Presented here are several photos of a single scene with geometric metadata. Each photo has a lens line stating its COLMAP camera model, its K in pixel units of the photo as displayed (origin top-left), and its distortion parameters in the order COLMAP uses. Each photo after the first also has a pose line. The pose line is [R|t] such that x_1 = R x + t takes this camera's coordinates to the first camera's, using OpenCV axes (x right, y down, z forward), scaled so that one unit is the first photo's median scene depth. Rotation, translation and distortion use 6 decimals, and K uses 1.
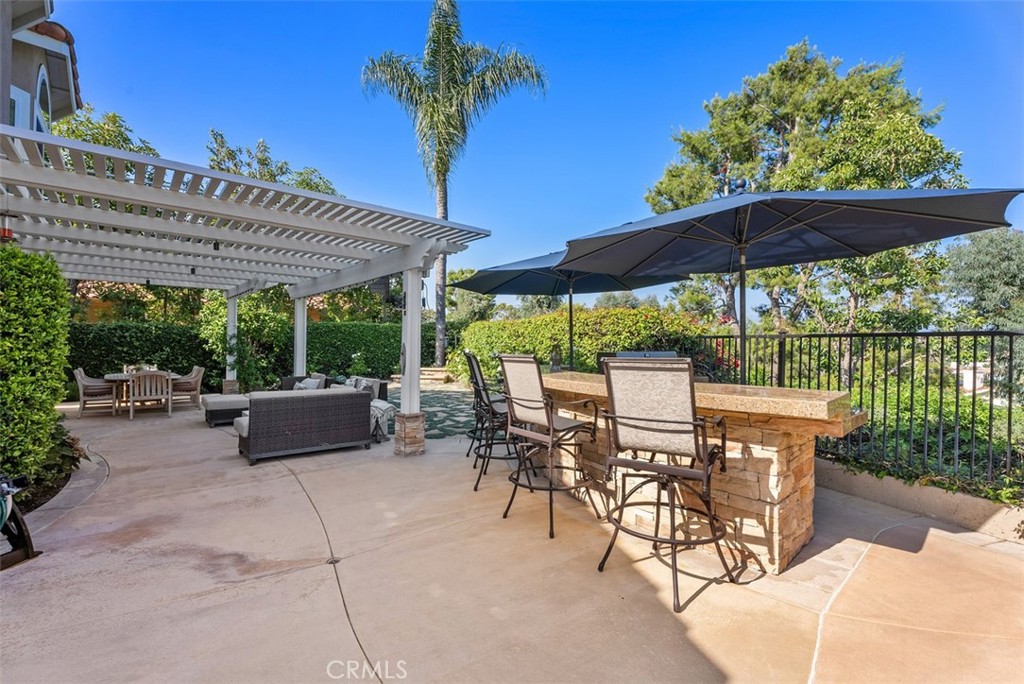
lens RADIAL K [[468.6, 0, 510.1], [0, 468.6, 349.5], [0, 0, 1]] dist [-0.002961, 0.000078]
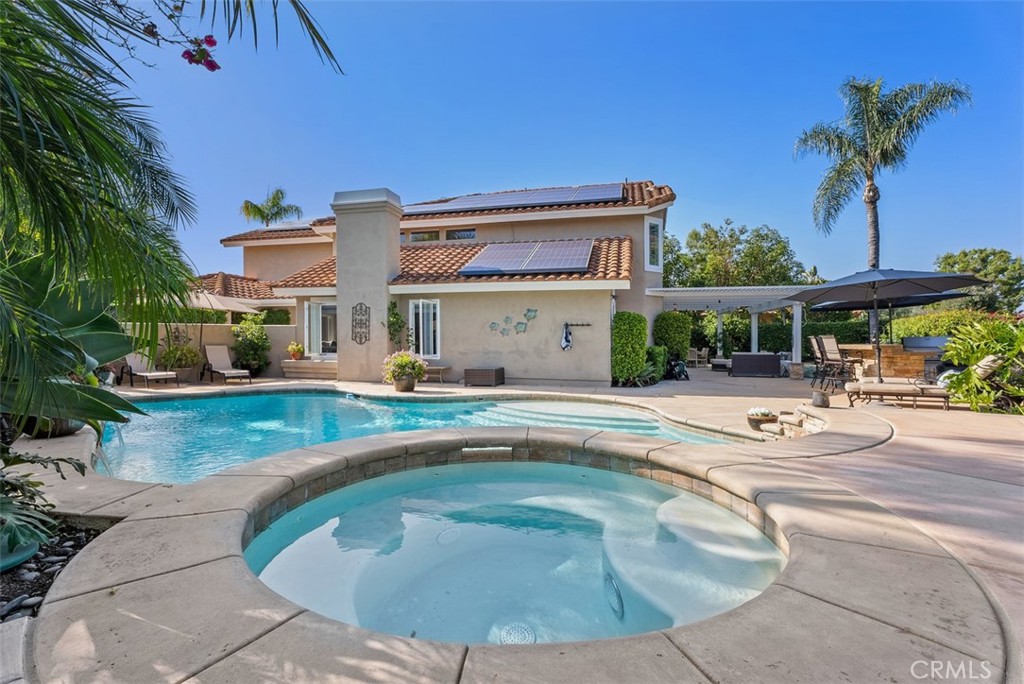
lens RADIAL K [[468.6, 0, 510.1], [0, 468.6, 349.5], [0, 0, 1]] dist [-0.002961, 0.000078]
pose [[0.597287, 0.000747, -0.802027, 0.440522], [-0.001249, 0.999999, 0.000000, 0.040042], [0.802026, 0.001002, 0.597288, -0.850250]]
